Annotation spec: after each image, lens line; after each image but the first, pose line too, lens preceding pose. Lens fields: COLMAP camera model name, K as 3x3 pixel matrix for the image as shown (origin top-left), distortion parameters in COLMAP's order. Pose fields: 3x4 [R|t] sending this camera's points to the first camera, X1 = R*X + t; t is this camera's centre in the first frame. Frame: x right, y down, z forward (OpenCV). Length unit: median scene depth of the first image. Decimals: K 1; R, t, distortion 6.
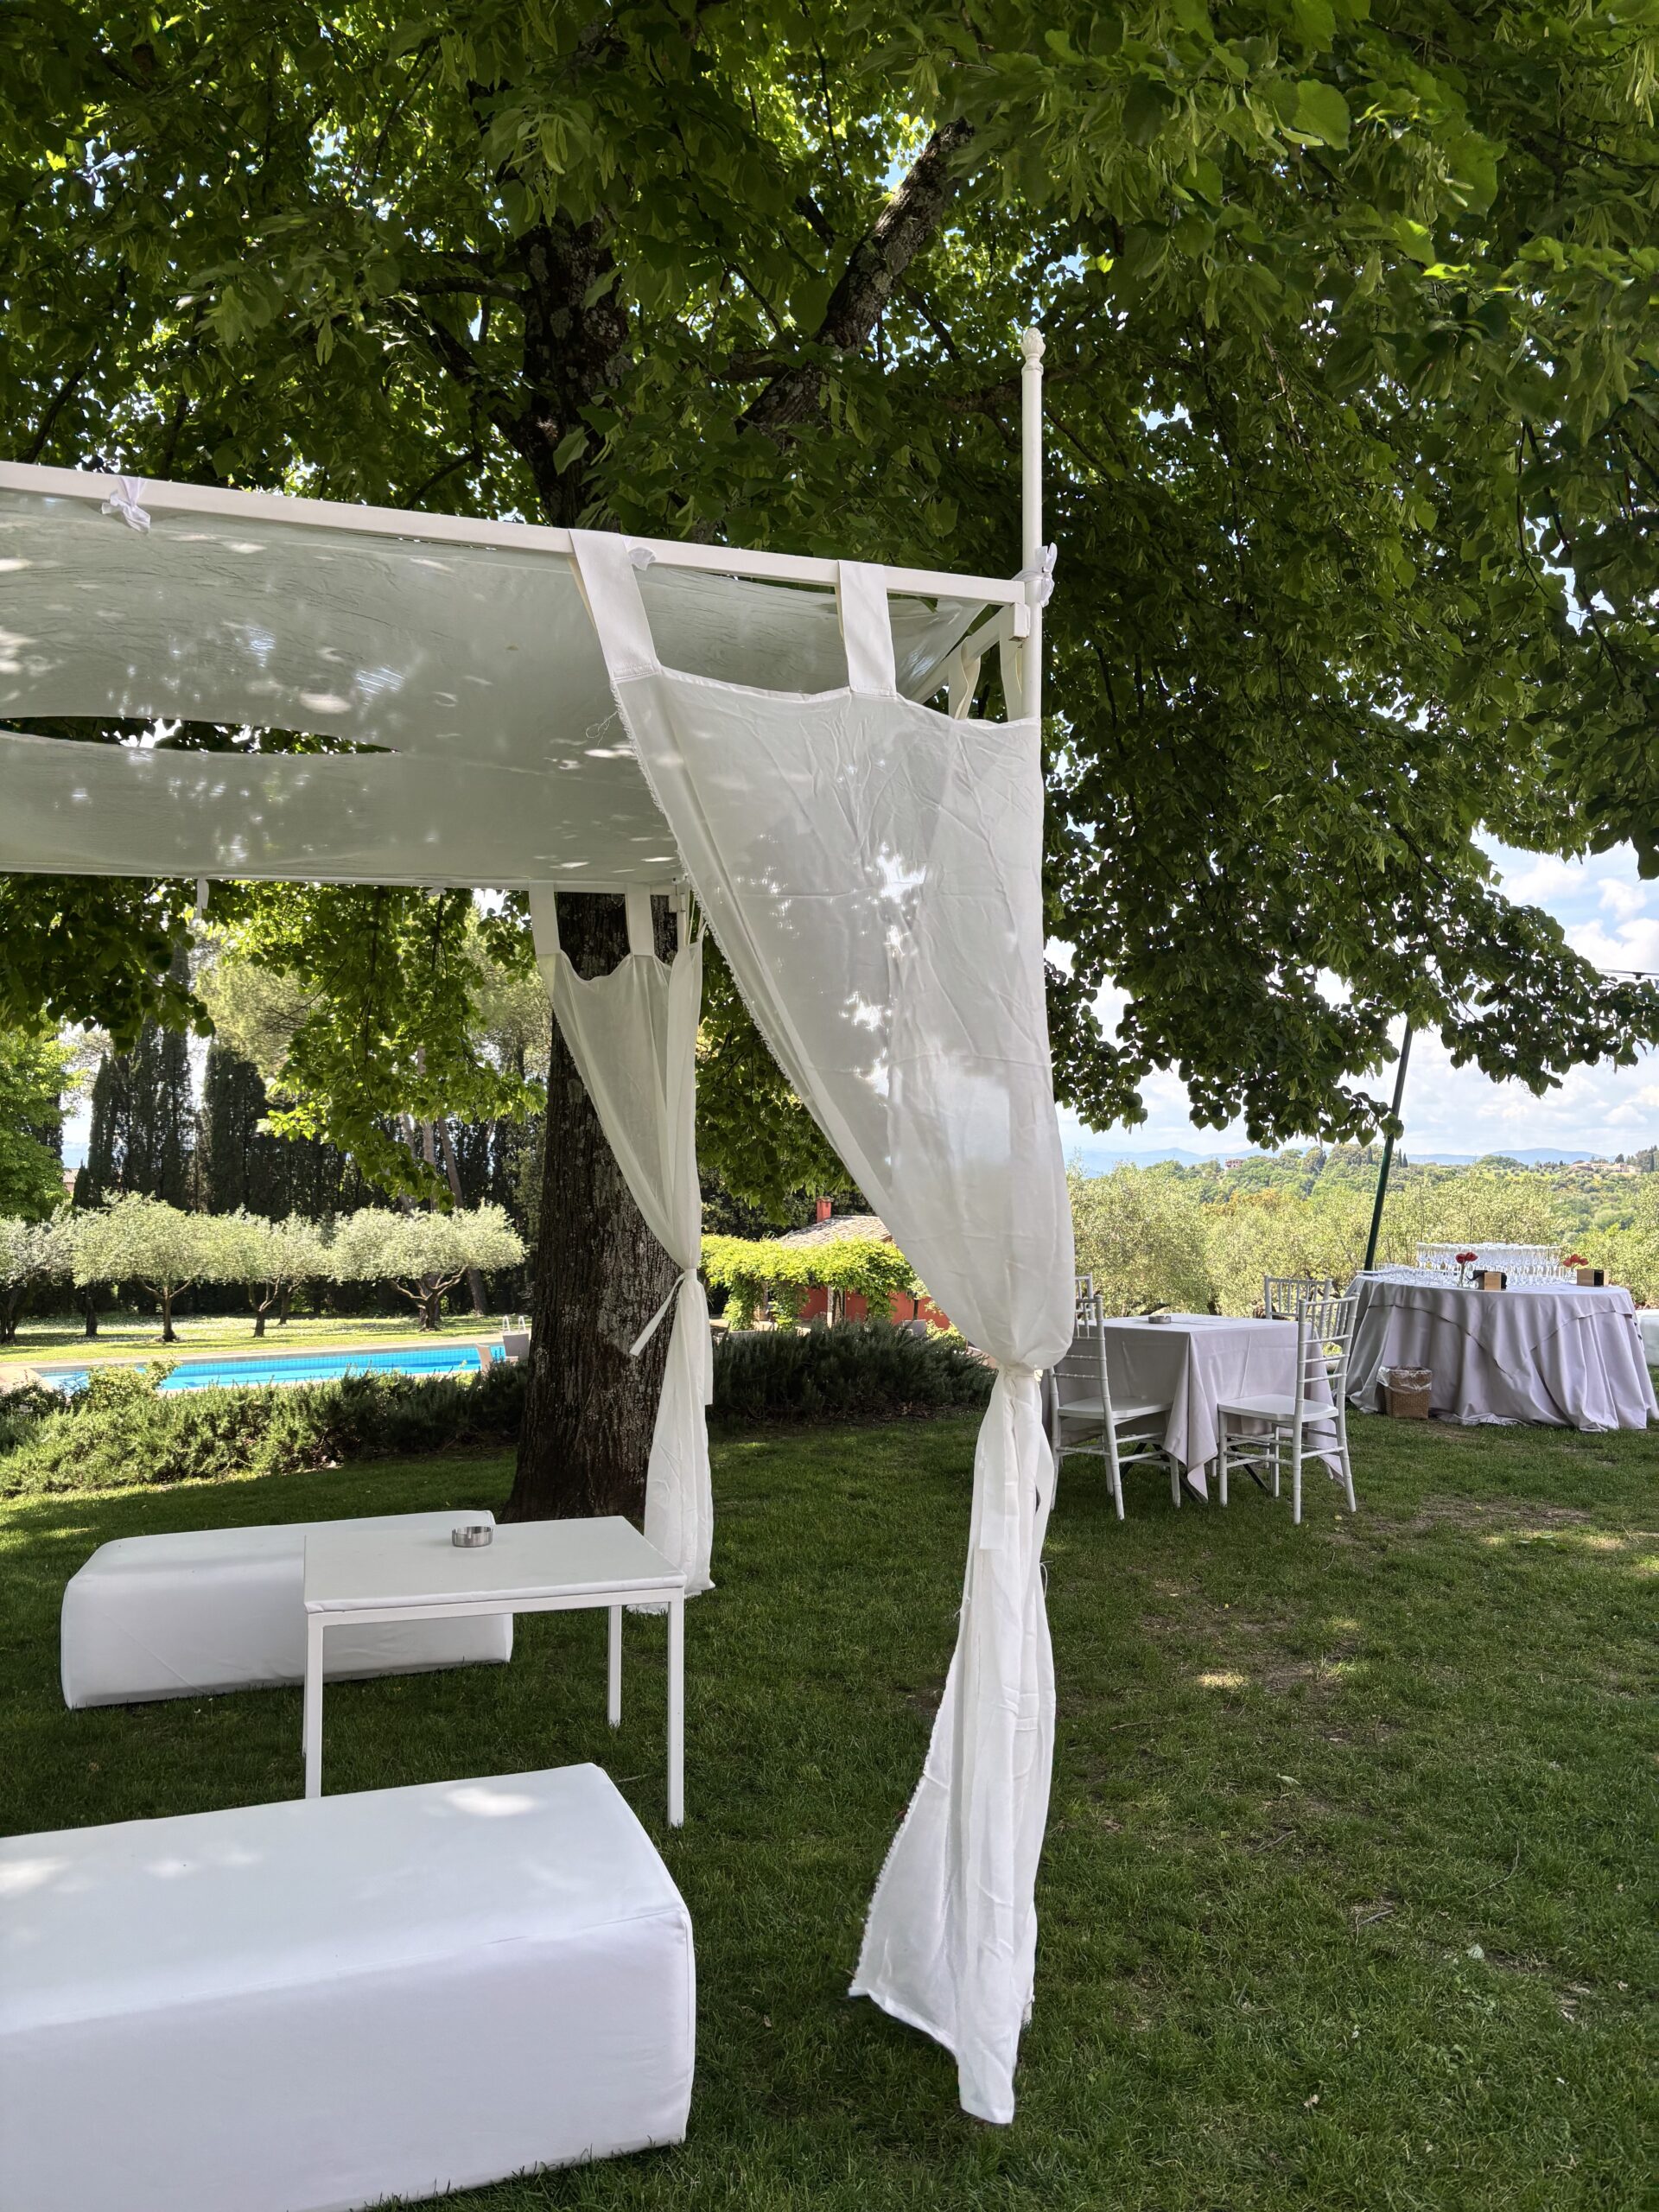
lens RADIAL K [[1678.2, 0, 822.8], [0, 1678.2, 1114.3], [0, 0, 1]] dist [-0.011677, -0.002008]
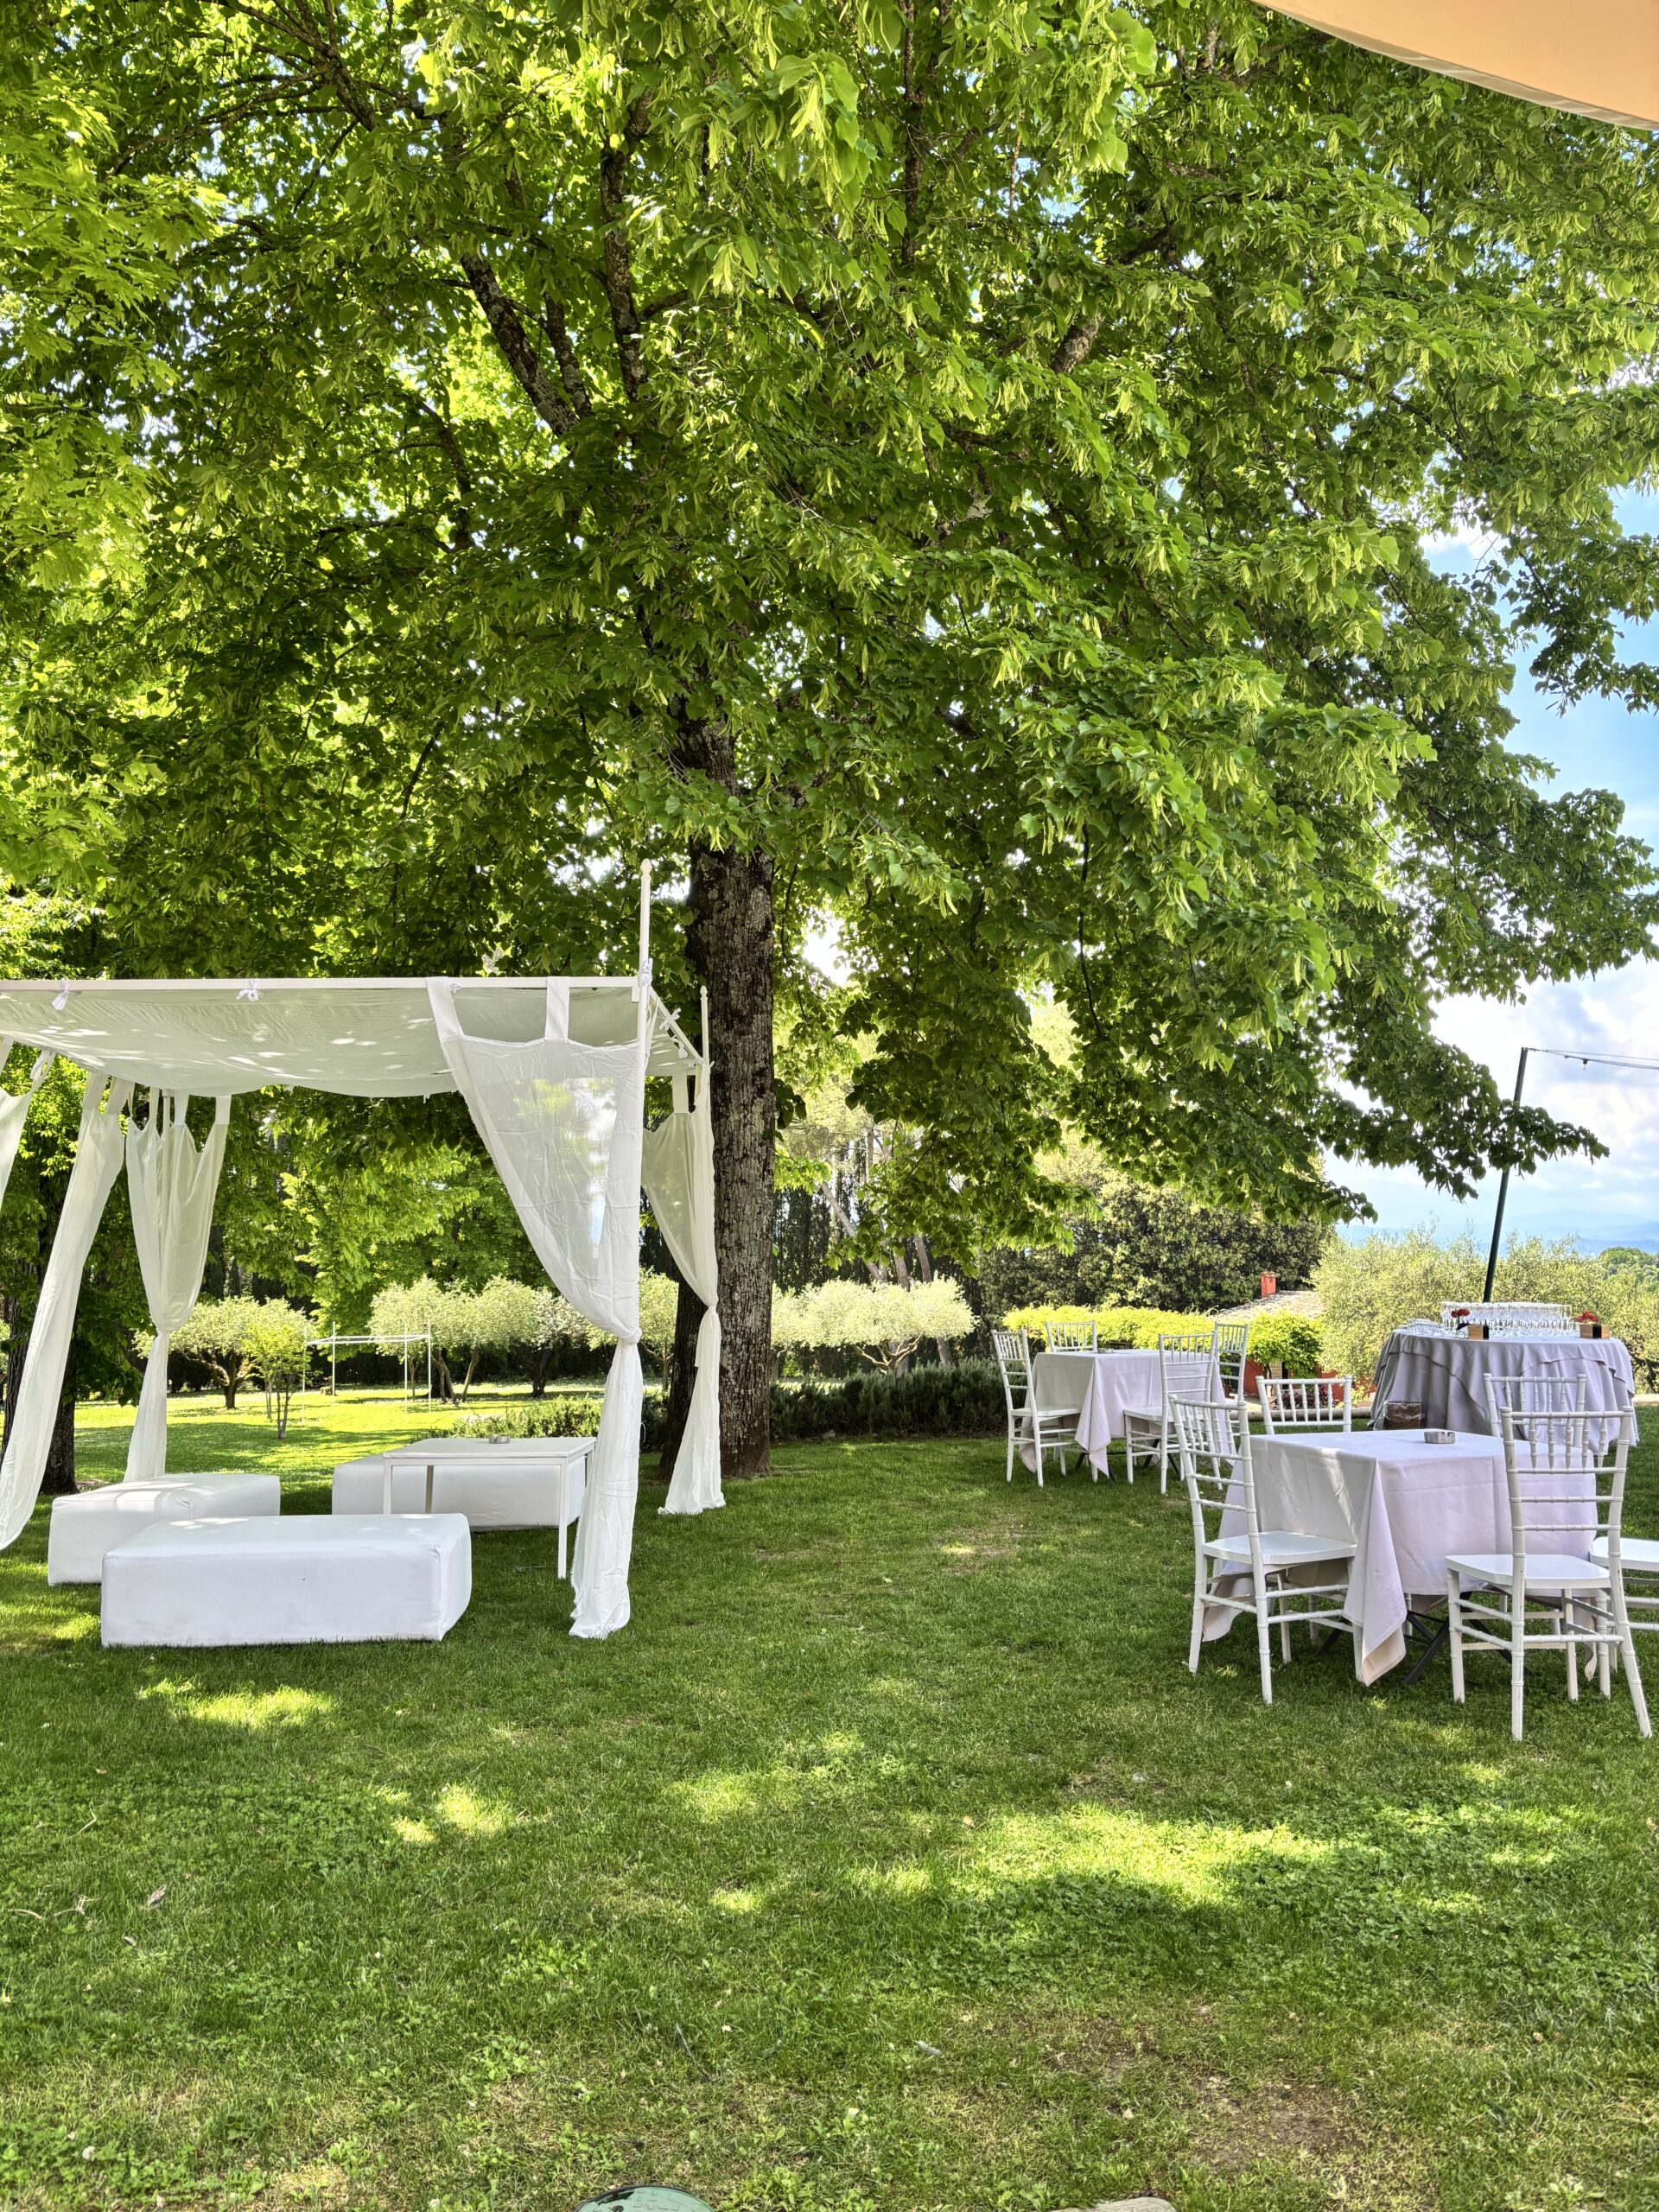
lens RADIAL K [[1678.2, 0, 835.5], [0, 1678.2, 1102.8], [0, 0, 1]] dist [-0.011677, -0.002008]
pose [[0.957489, -0.028664, -0.287041, 0.307094], [0.014088, 0.998510, -0.052716, -0.009940], [0.288124, 0.046431, 0.956467, -0.315615]]
